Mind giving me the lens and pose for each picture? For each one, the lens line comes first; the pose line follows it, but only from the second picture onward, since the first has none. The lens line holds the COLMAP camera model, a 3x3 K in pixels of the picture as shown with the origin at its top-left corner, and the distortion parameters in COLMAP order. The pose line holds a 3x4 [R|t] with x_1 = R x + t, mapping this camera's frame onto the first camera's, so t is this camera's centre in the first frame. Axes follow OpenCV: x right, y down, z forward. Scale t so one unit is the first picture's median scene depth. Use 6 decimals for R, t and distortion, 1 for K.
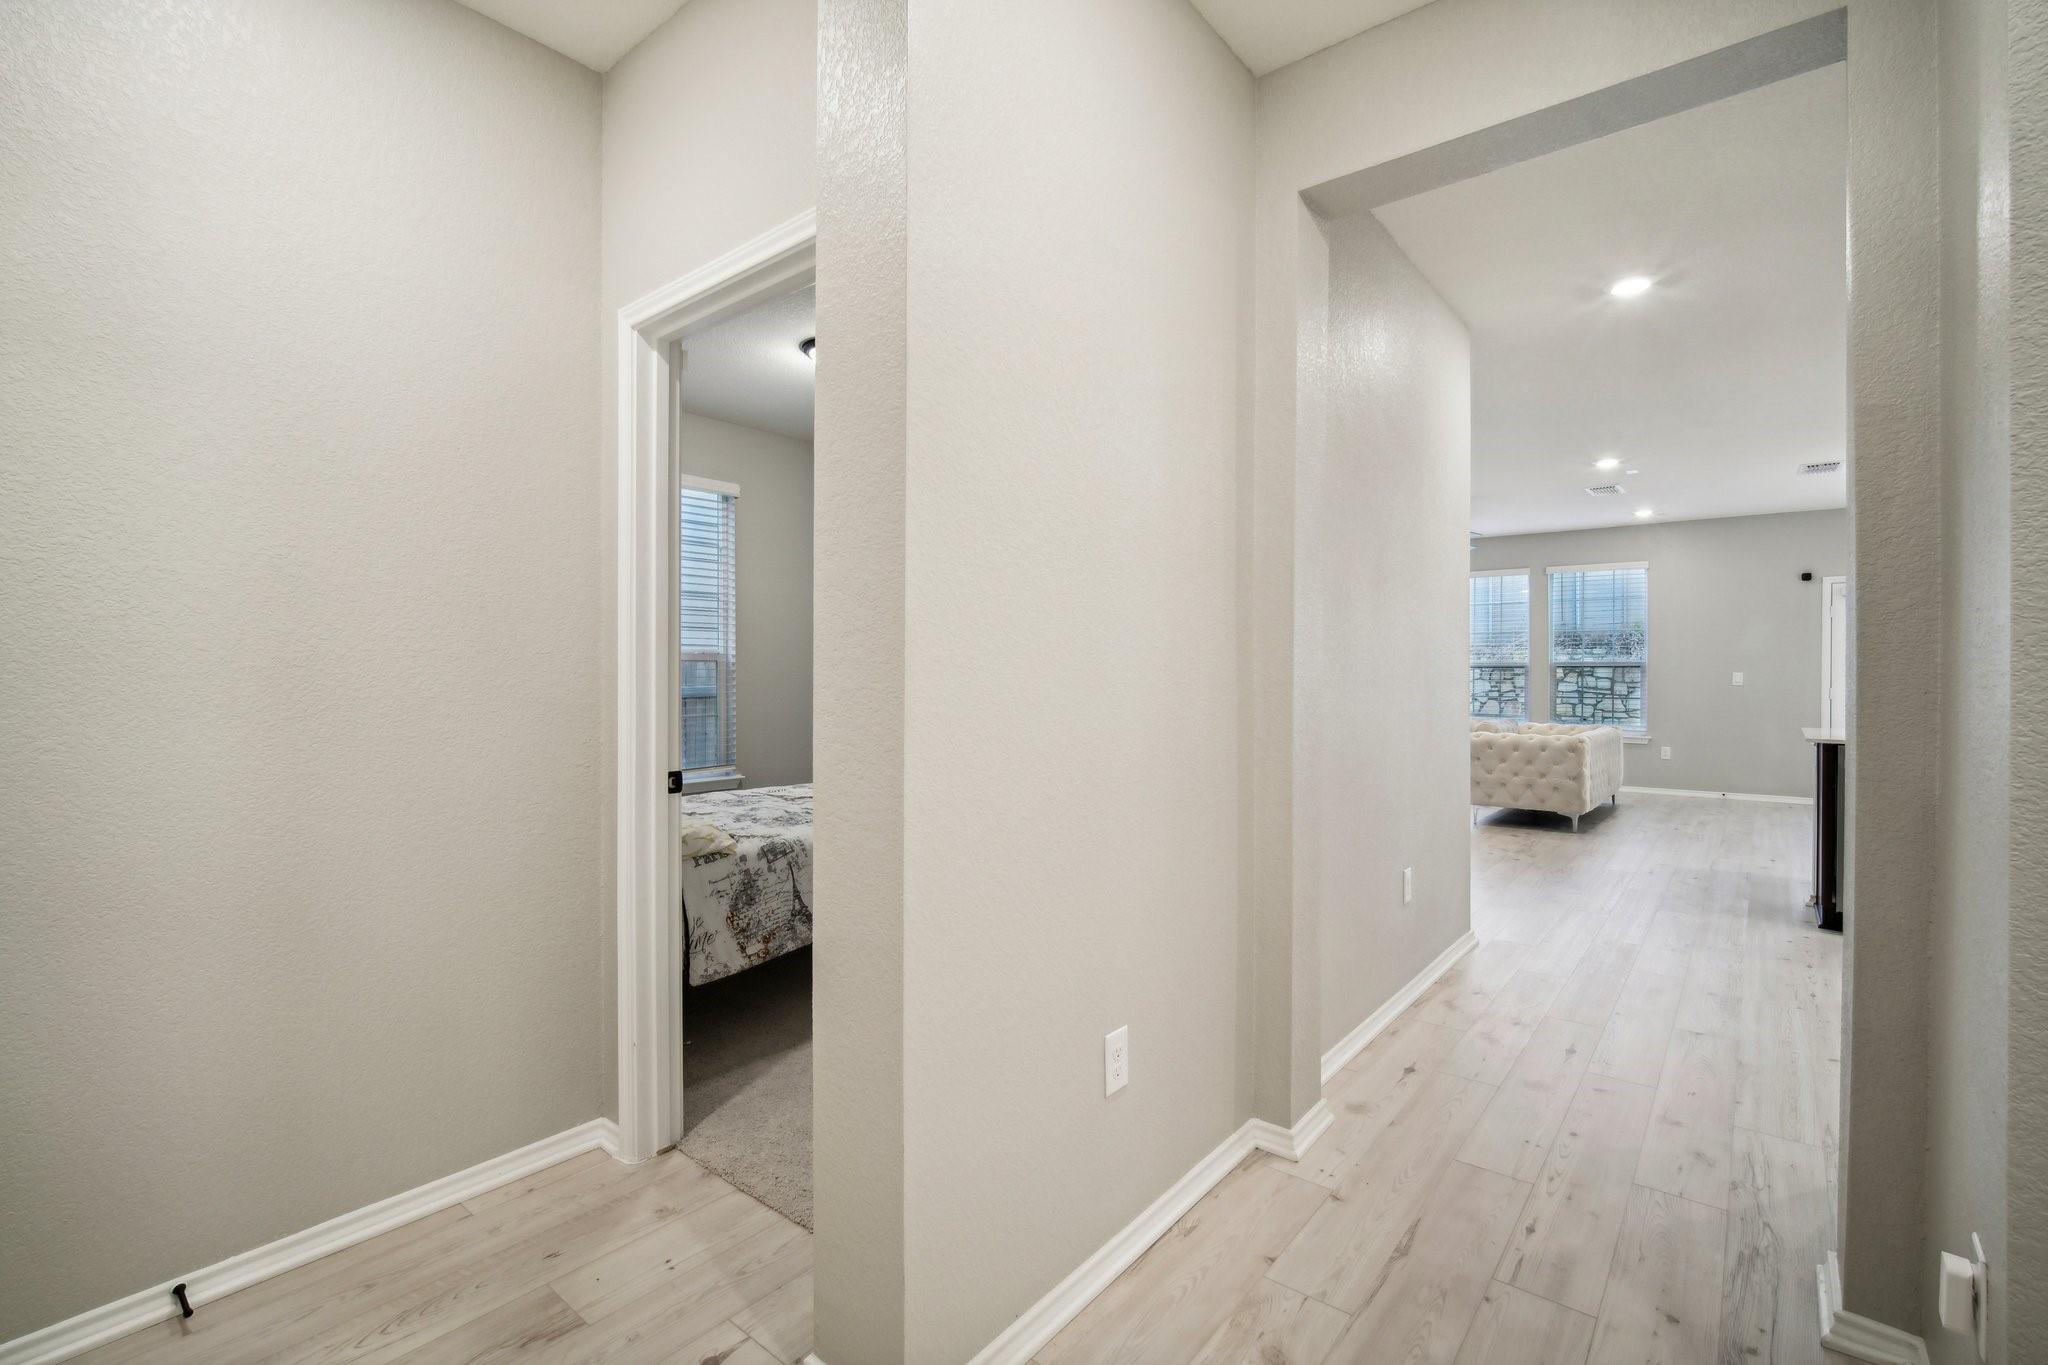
lens RADIAL K [[911.0, 0, 1019.1], [0, 911.0, 667.0], [0, 0, 1]] dist [0.000163, 0.002983]
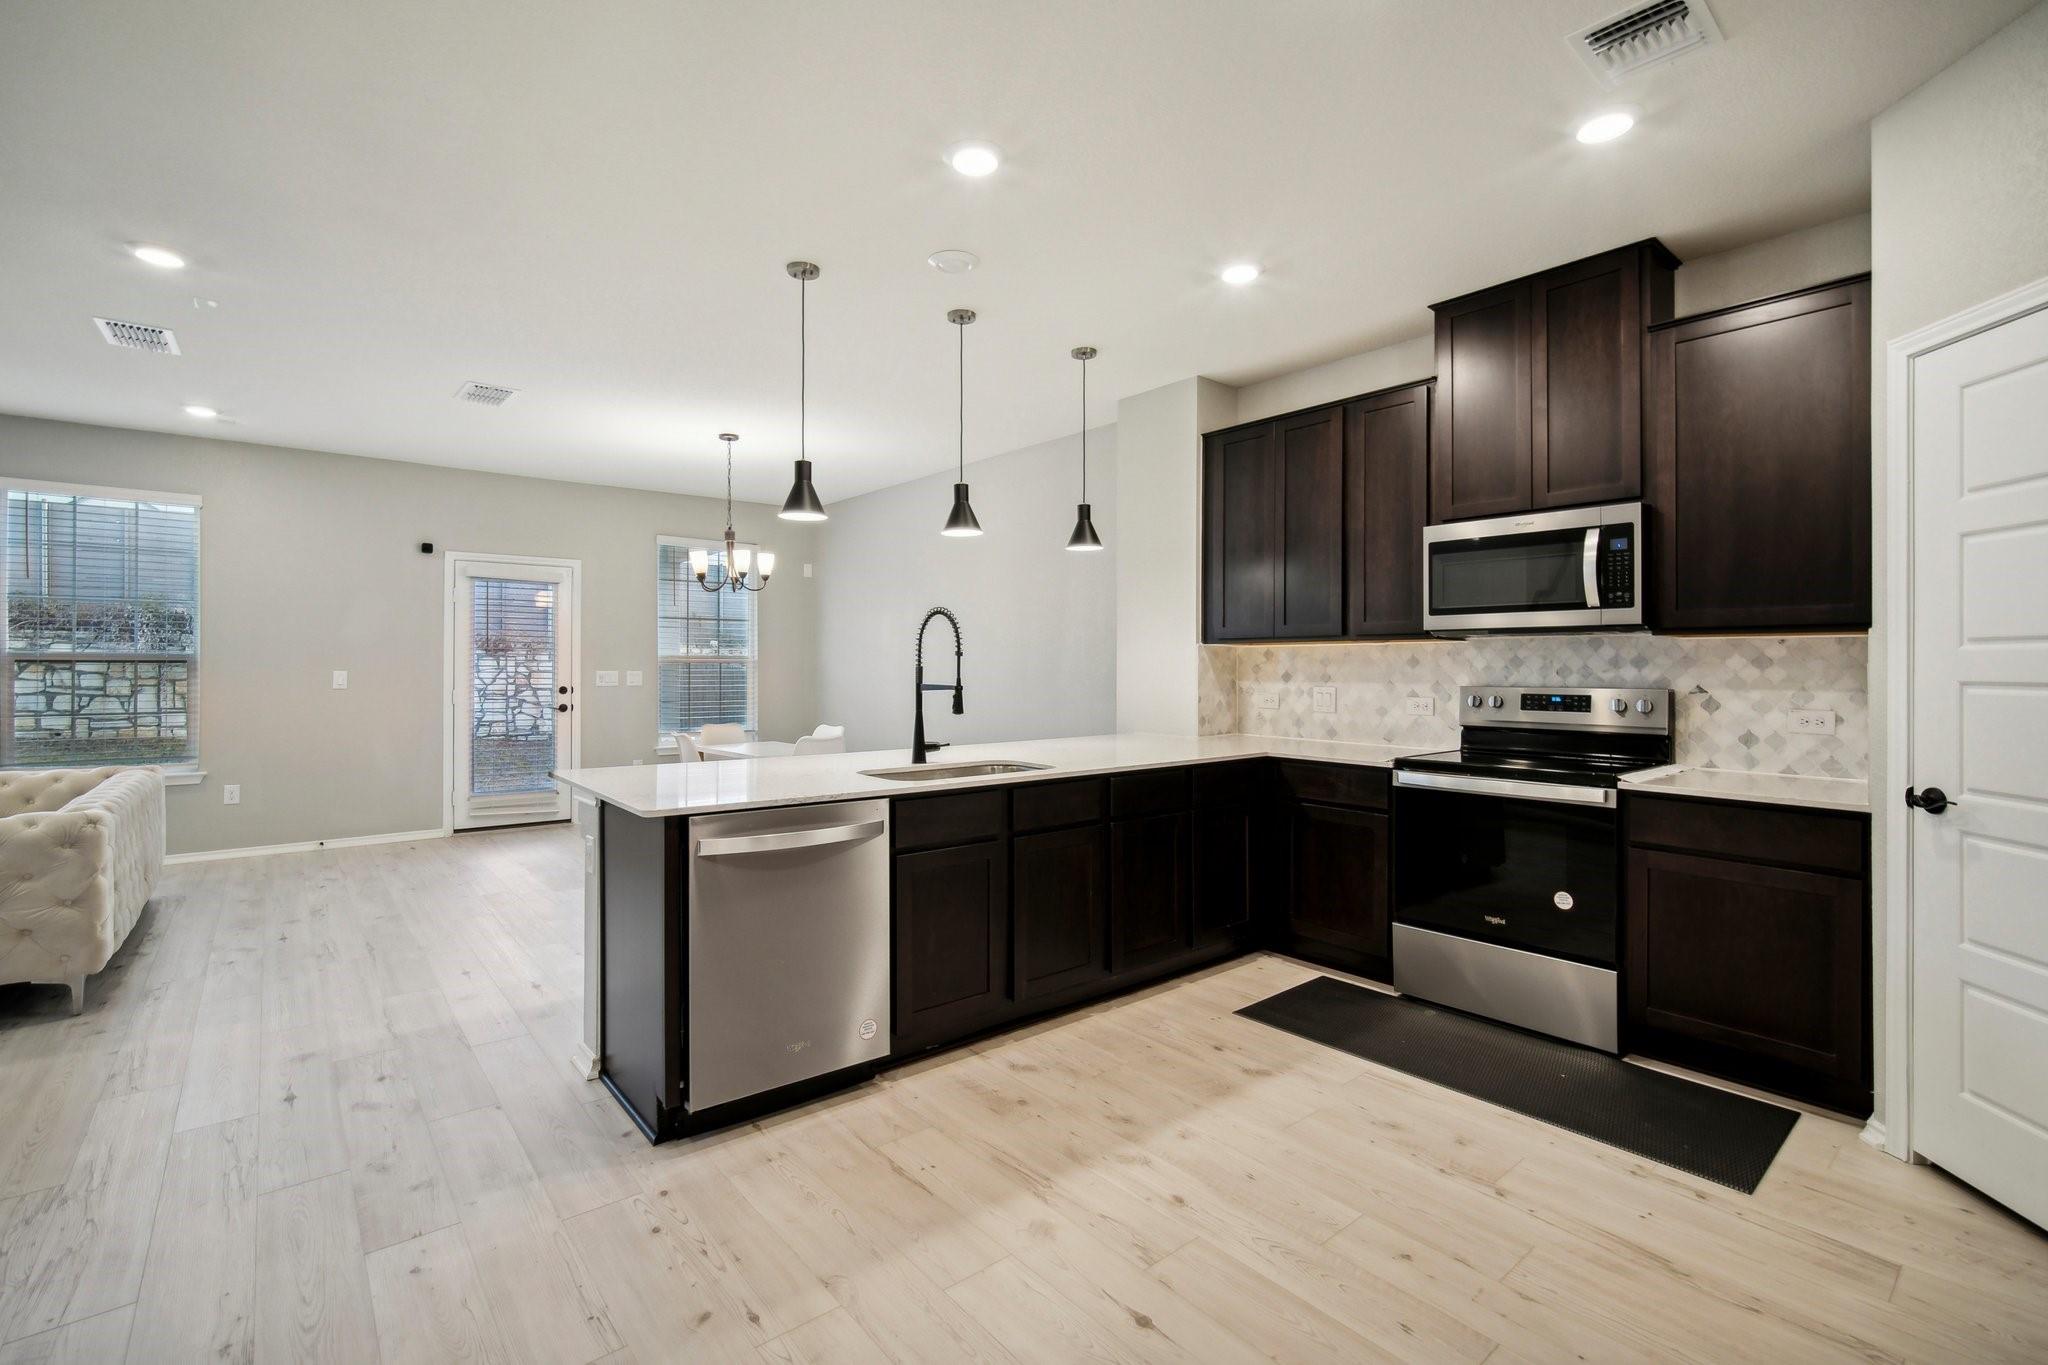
lens RADIAL K [[911.0, 0, 1032.2], [0, 911.0, 672.8], [0, 0, 1]] dist [0.000163, 0.002983]
pose [[0.190056, -0.007603, 0.981744, 0.191231], [-0.009213, 0.999912, 0.009527, -0.004291], [-0.981730, -0.010855, 0.189970, 0.338916]]
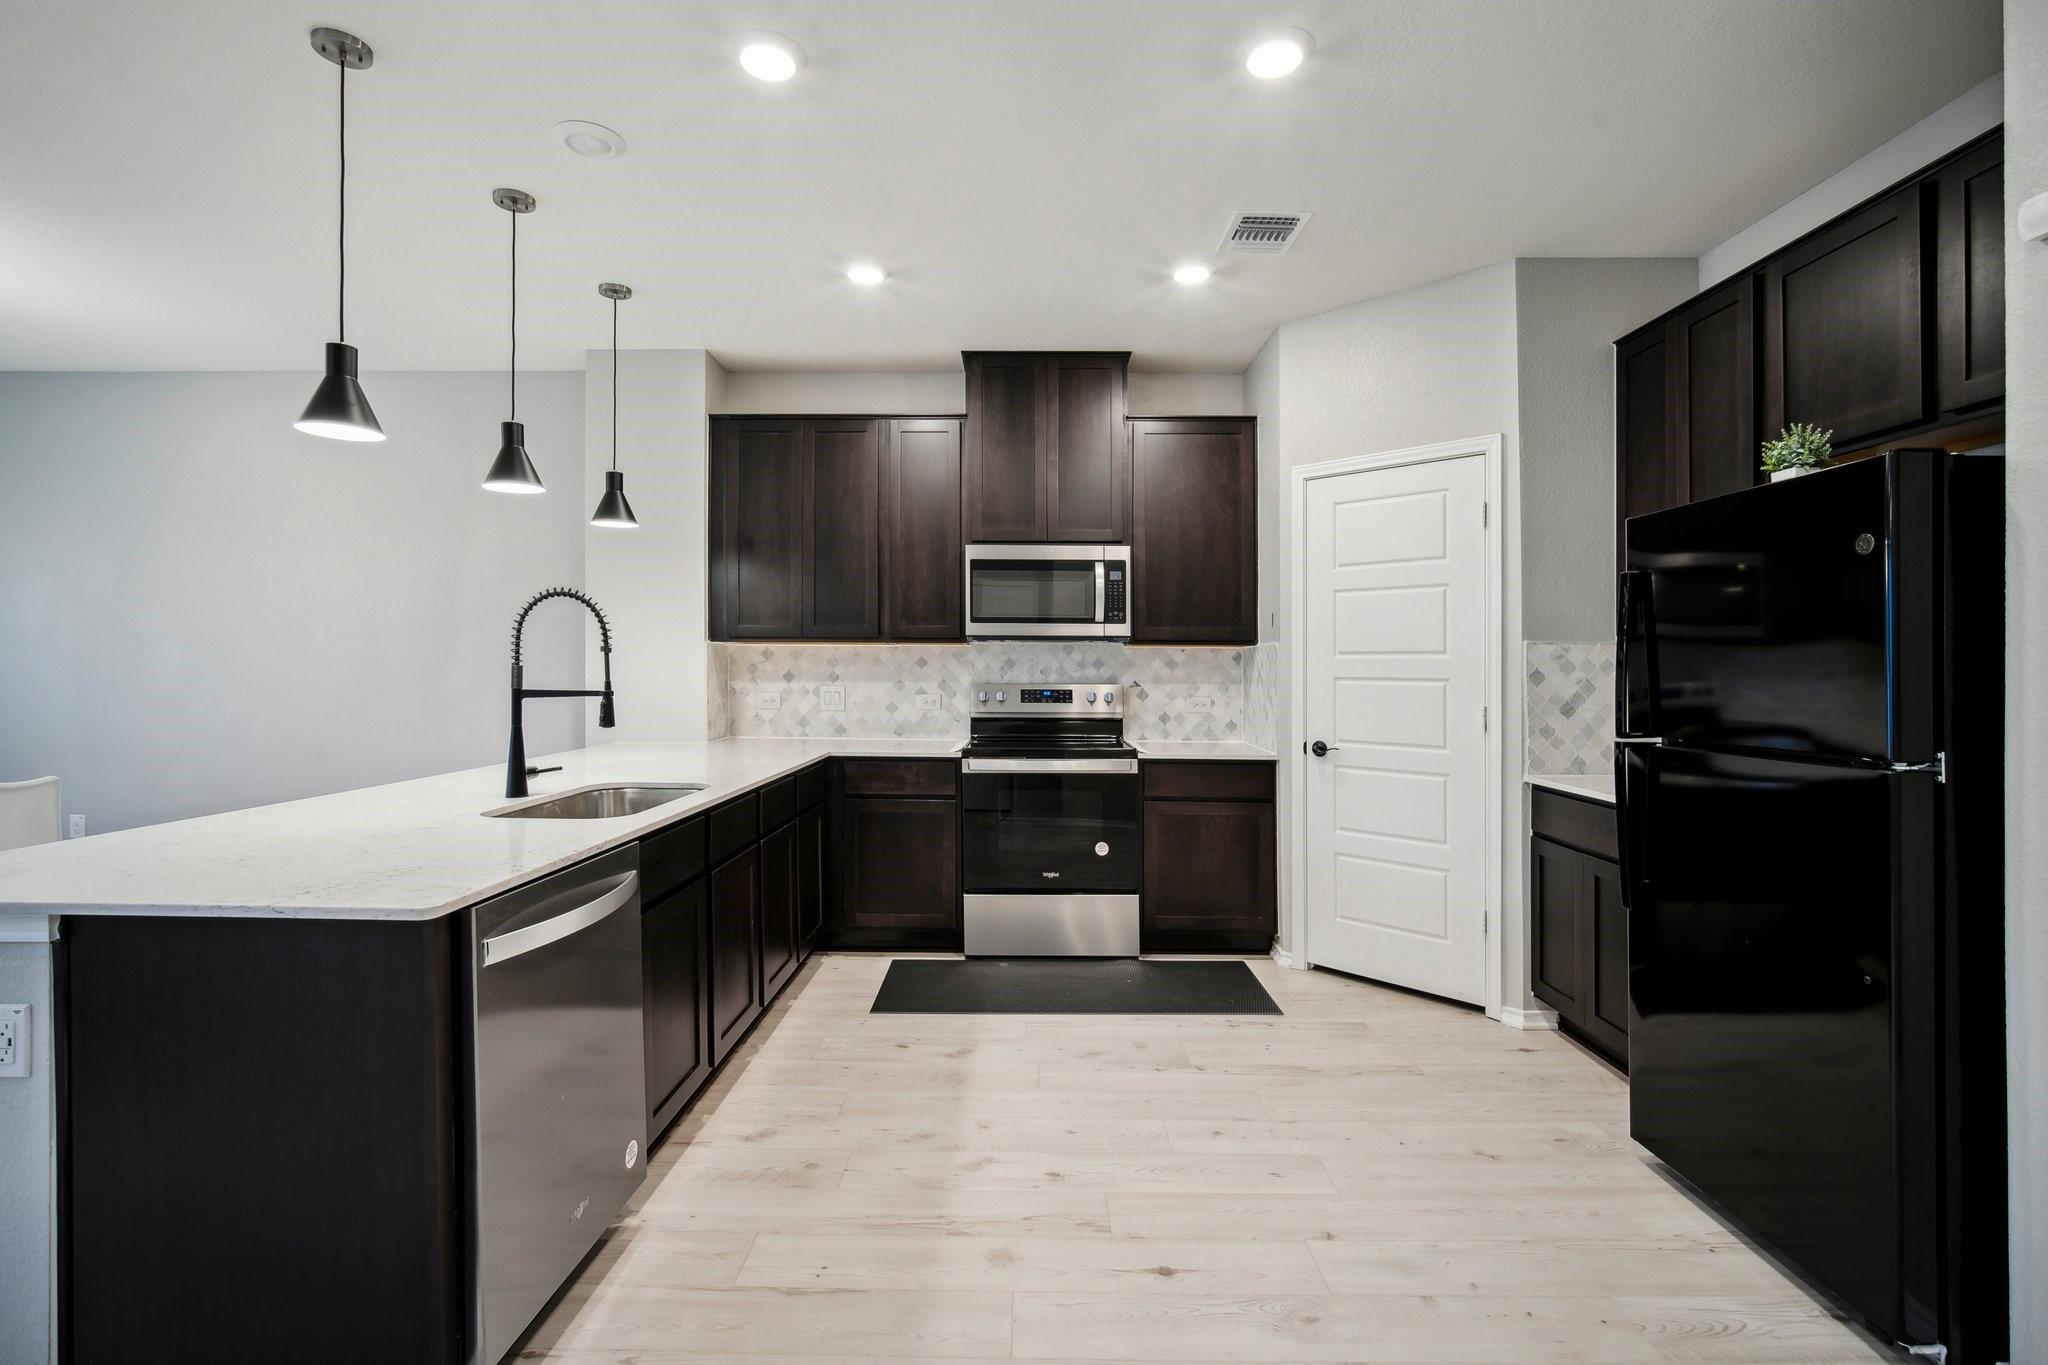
lens RADIAL K [[911.0, 0, 1019.5], [0, 911.0, 671.2], [0, 0, 1]] dist [0.000163, 0.002983]
pose [[-0.614457, -0.007269, 0.788917, 0.243671], [-0.011730, 0.999931, 0.000078, -0.002937], [-0.788863, -0.009206, -0.614500, 0.519307]]
